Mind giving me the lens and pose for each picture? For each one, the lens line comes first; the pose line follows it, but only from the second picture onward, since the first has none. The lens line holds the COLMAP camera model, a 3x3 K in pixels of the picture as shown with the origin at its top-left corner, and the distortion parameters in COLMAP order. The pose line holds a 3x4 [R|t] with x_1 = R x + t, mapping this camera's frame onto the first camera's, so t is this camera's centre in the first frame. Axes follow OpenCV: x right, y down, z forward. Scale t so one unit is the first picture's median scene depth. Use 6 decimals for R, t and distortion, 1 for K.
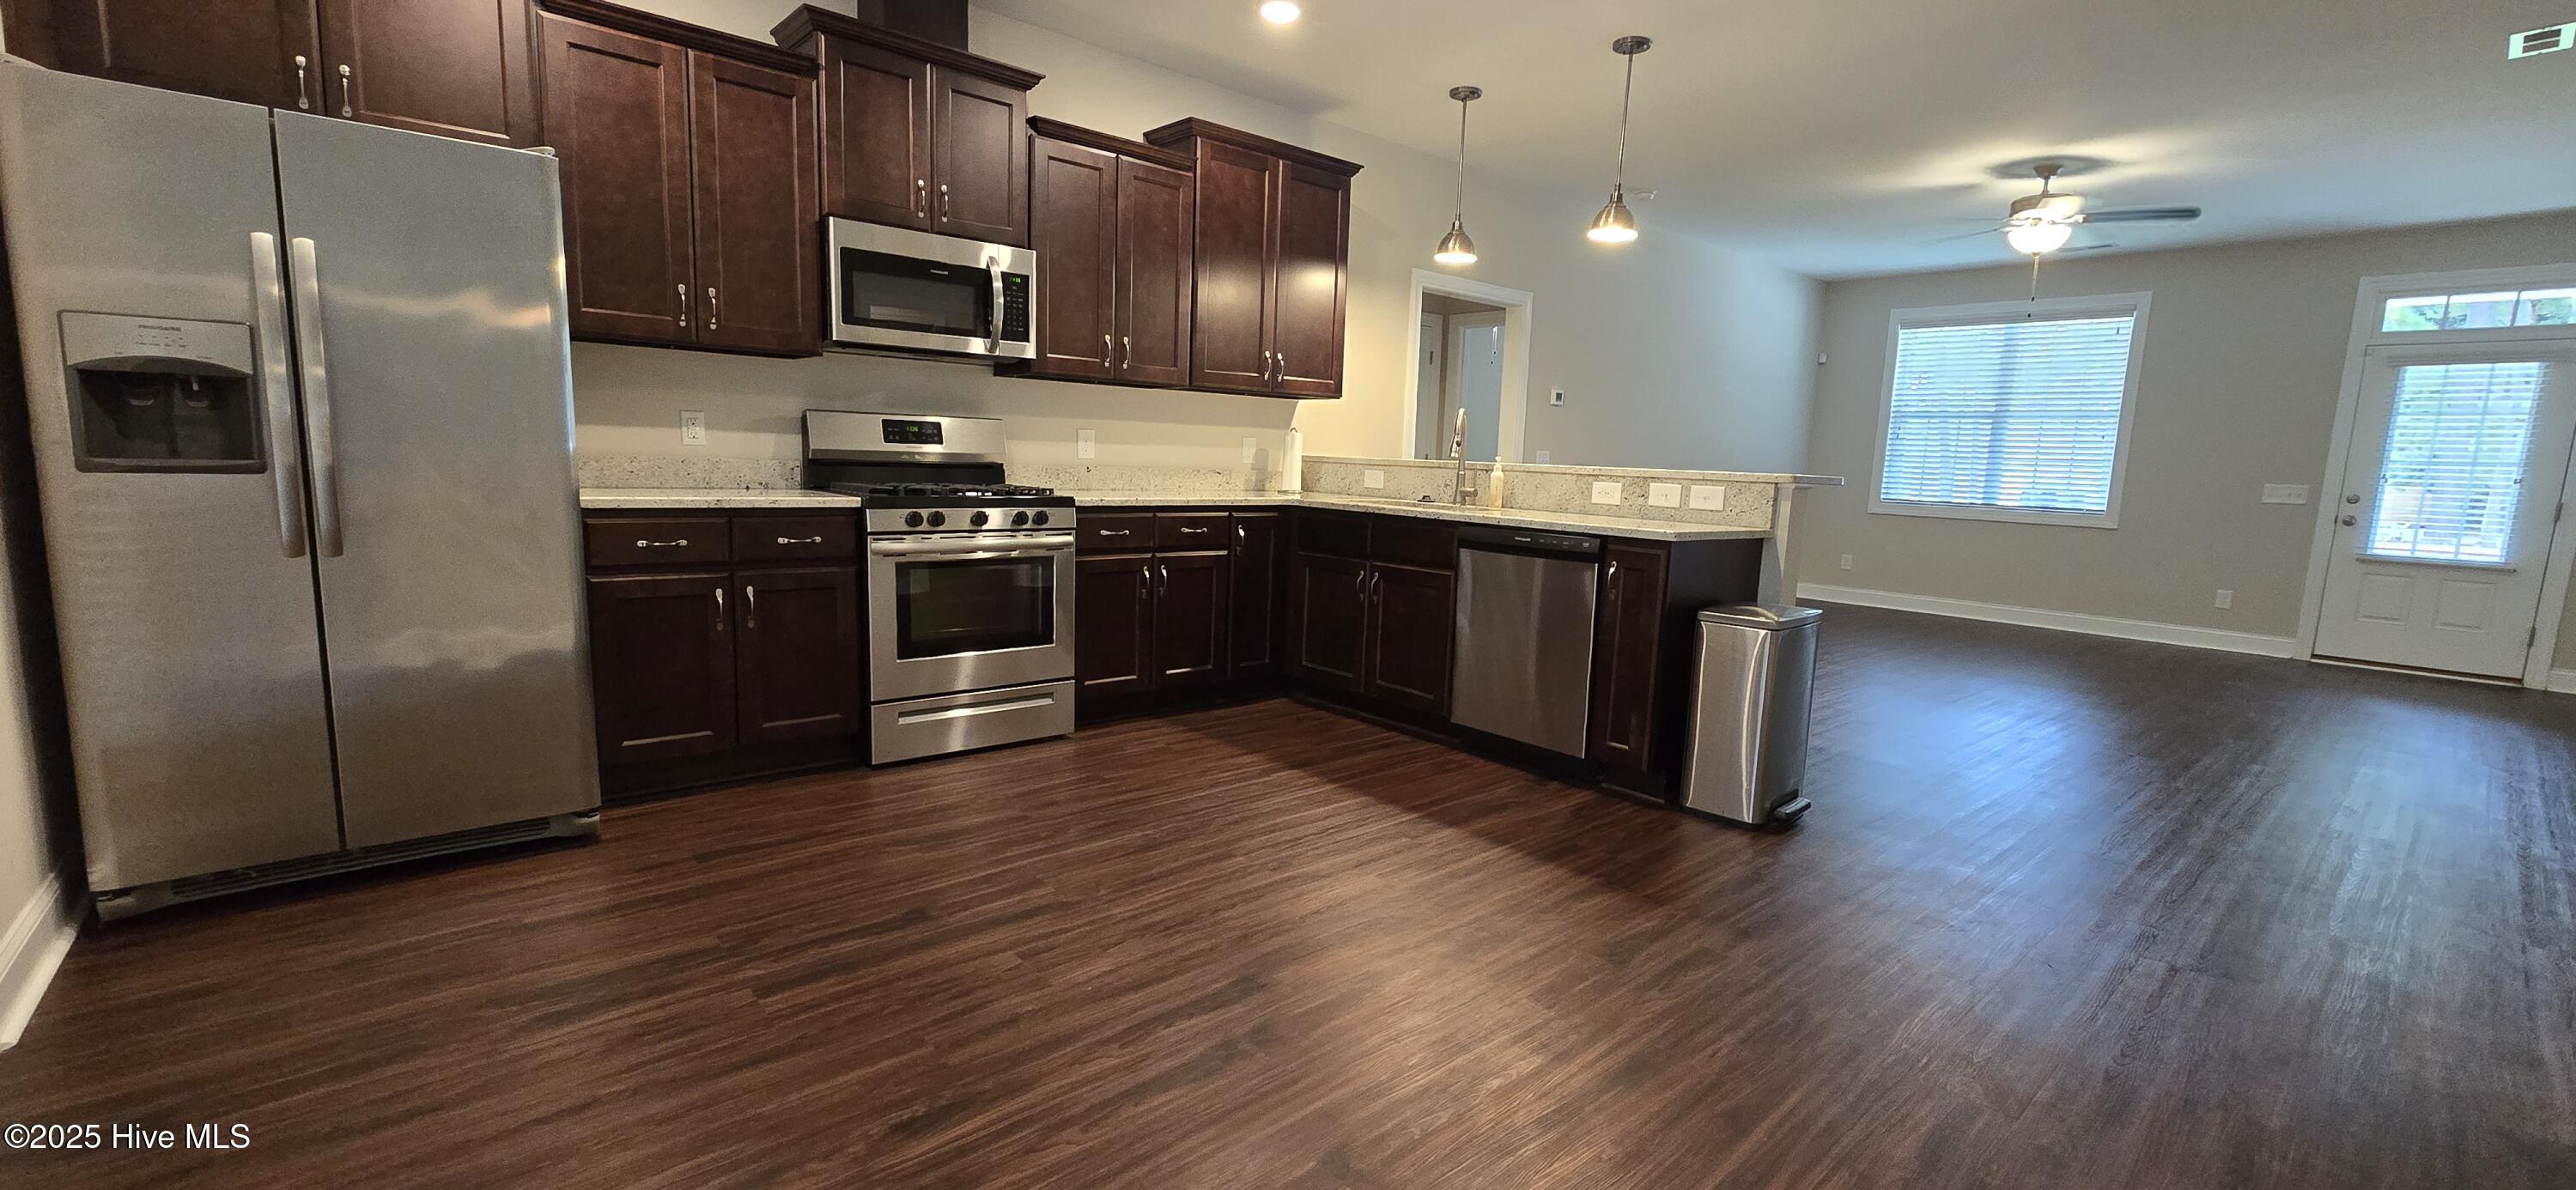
lens RADIAL K [[1050.9, 0, 1275.0], [0, 1050.9, 612.8], [0, 0, 1]] dist [-0.001680, -0.001061]
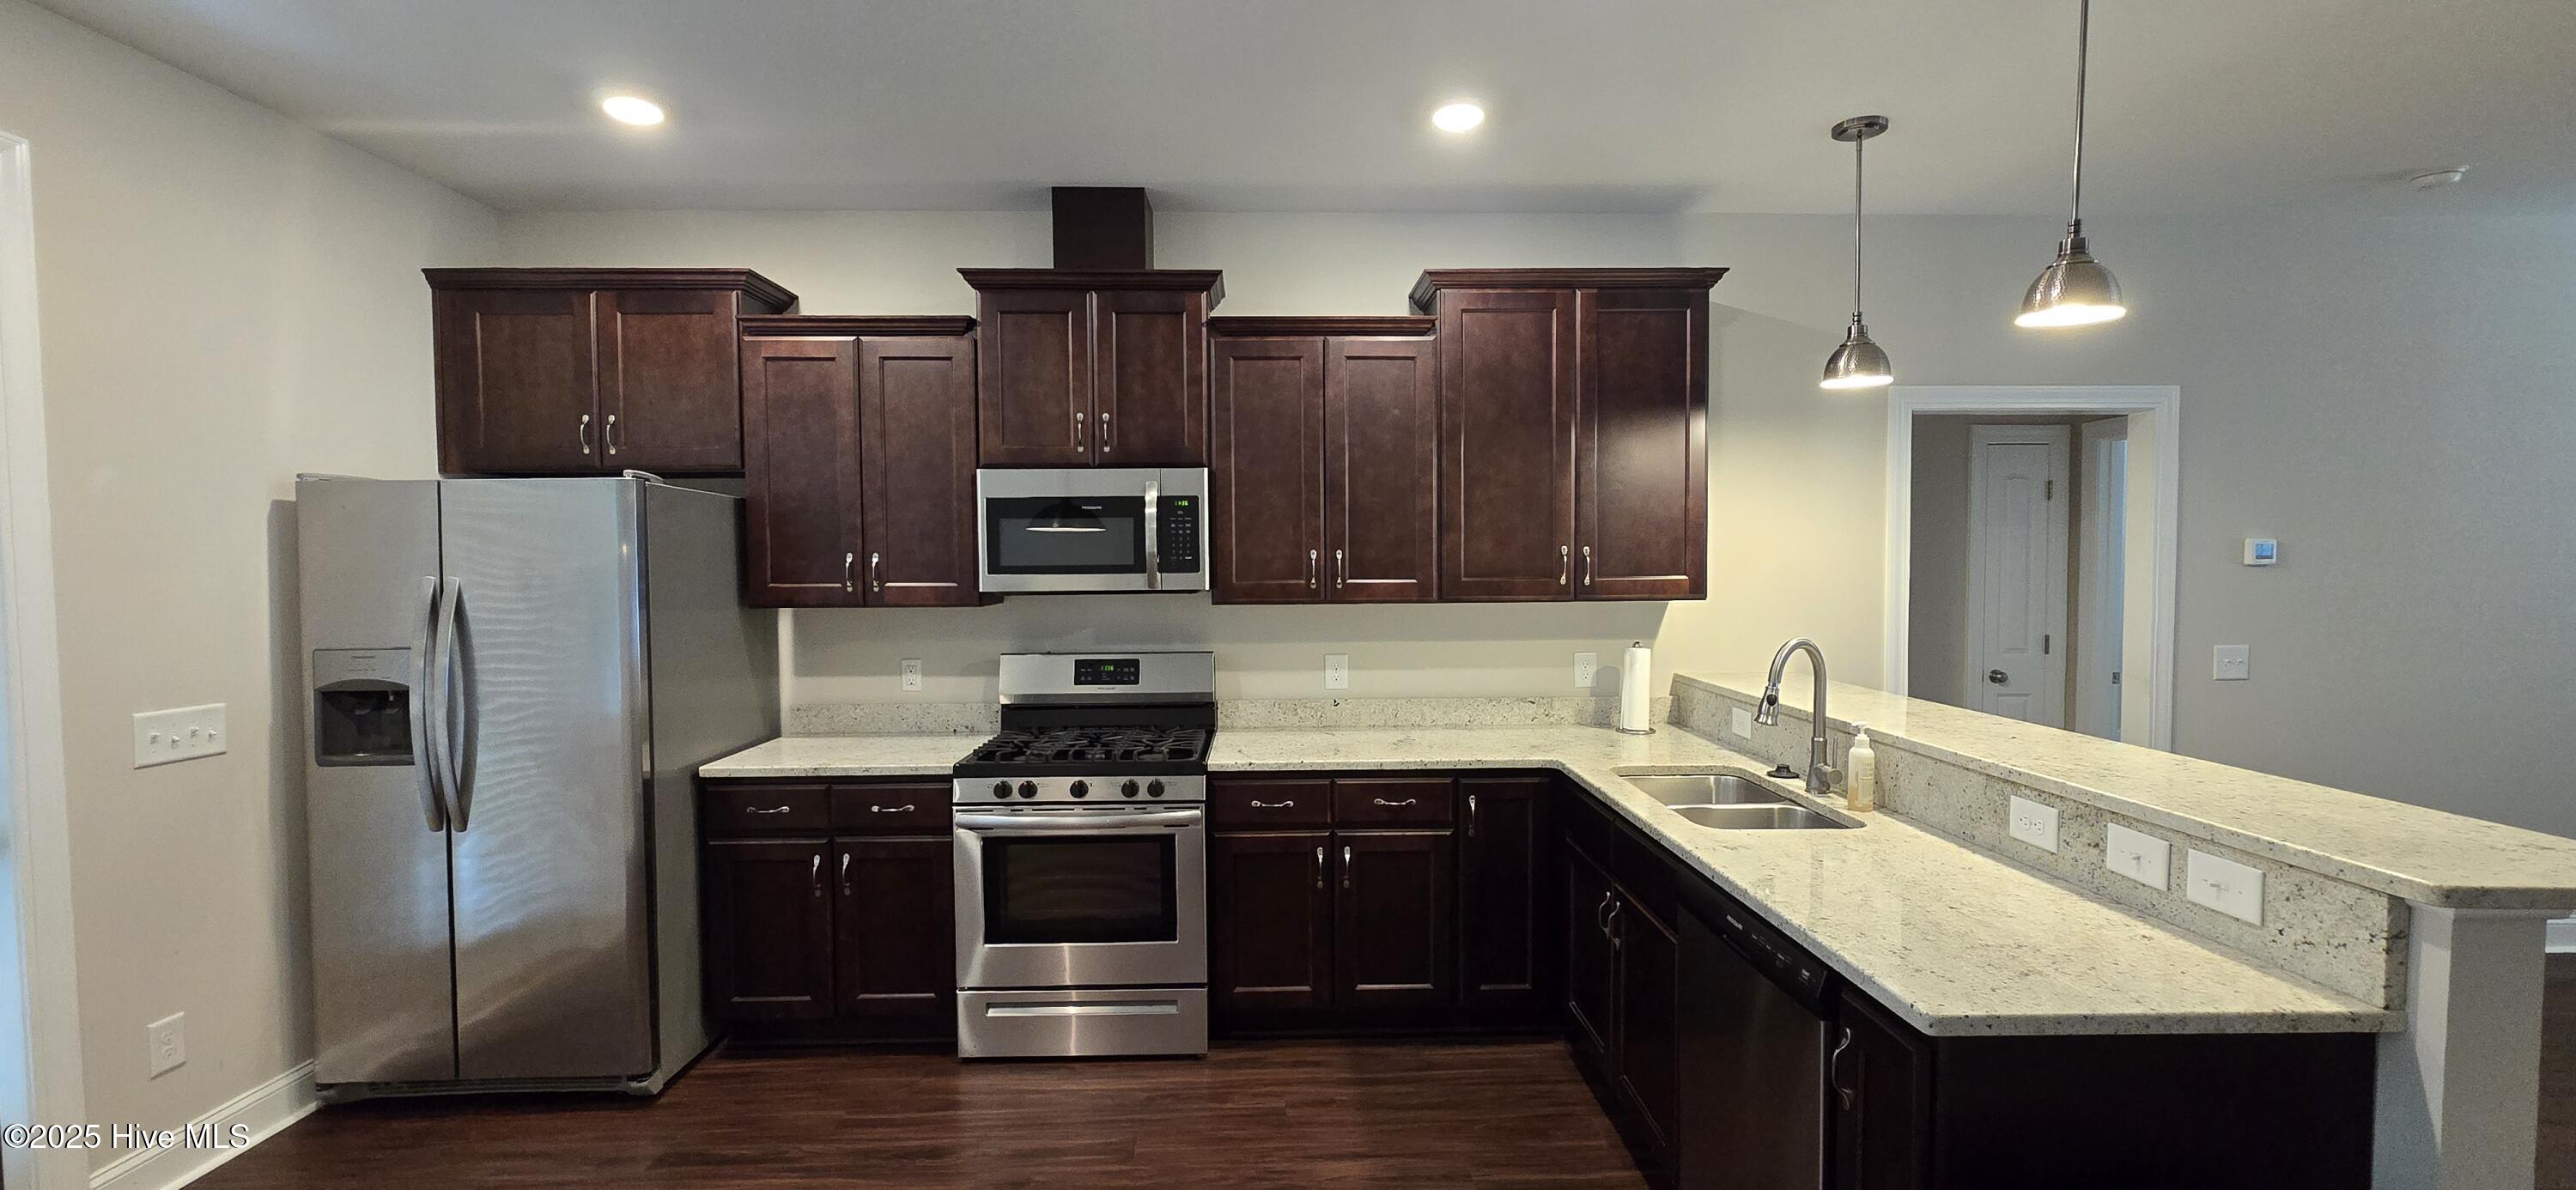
lens RADIAL K [[1050.9, 0, 1282.8], [0, 1050.9, 613.7], [0, 0, 1]] dist [-0.001680, -0.001061]
pose [[0.776087, -0.012037, -0.630511, 0.372797], [-0.058021, 0.994214, -0.090399, -0.155108], [0.627951, 0.106740, 0.770898, 0.398212]]
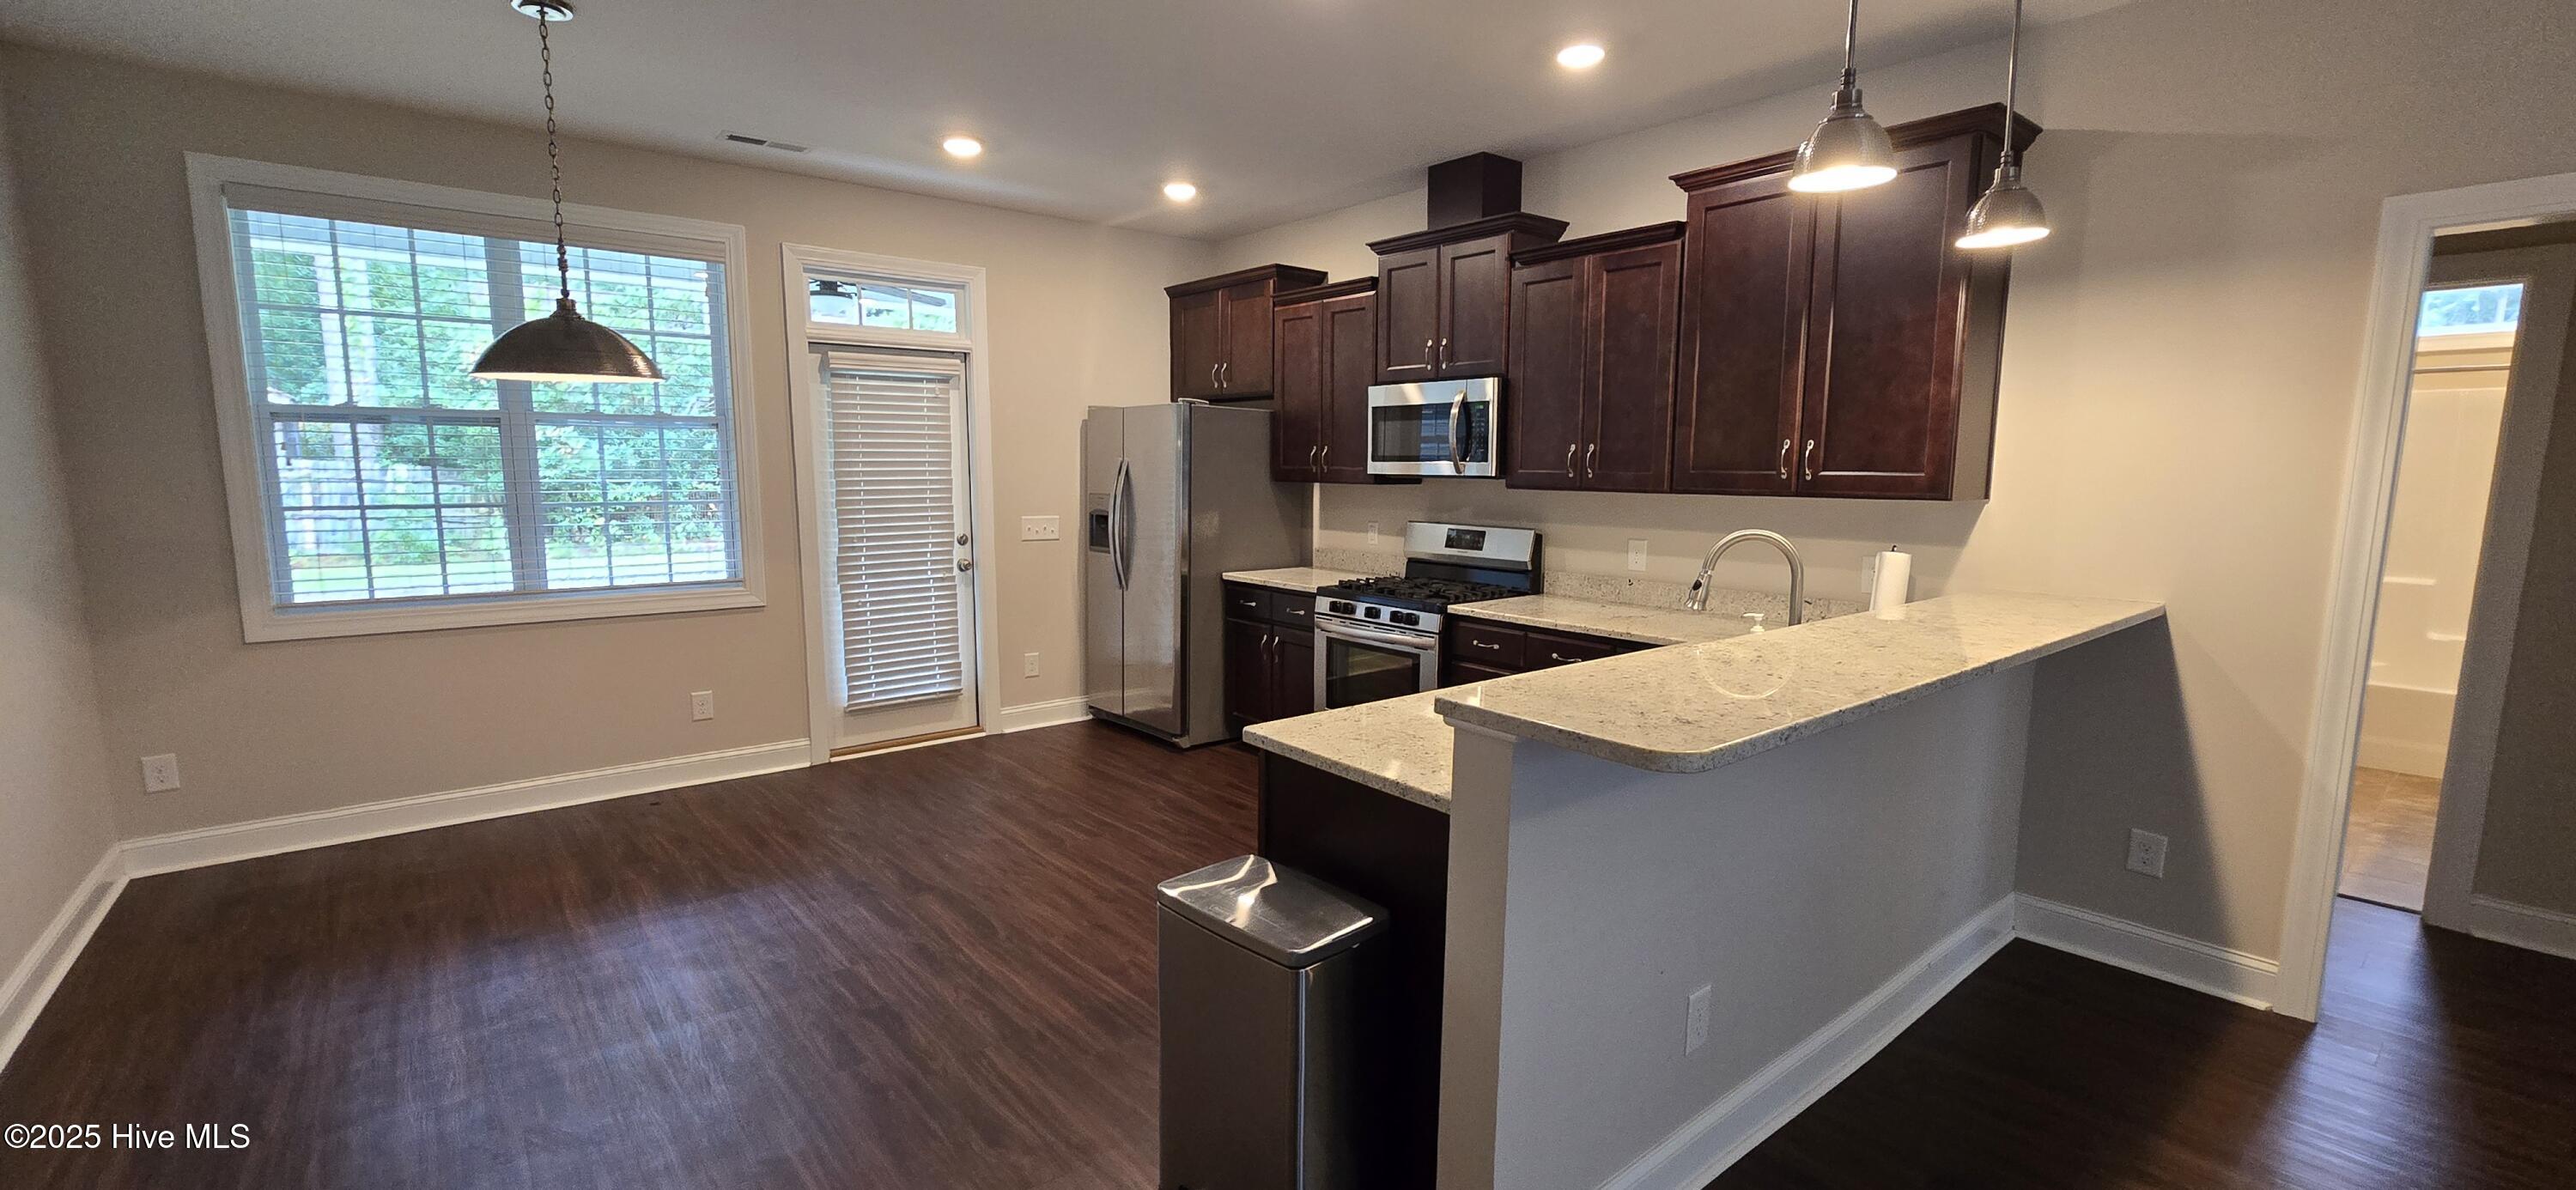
lens RADIAL K [[1050.9, 0, 1264.1], [0, 1050.9, 608.8], [0, 0, 1]] dist [-0.001680, -0.001061]
pose [[-0.021017, 0.105159, -0.994233, 0.896602], [-0.151903, 0.982572, 0.107137, -0.195970], [0.988172, 0.153279, -0.004676, 0.828531]]
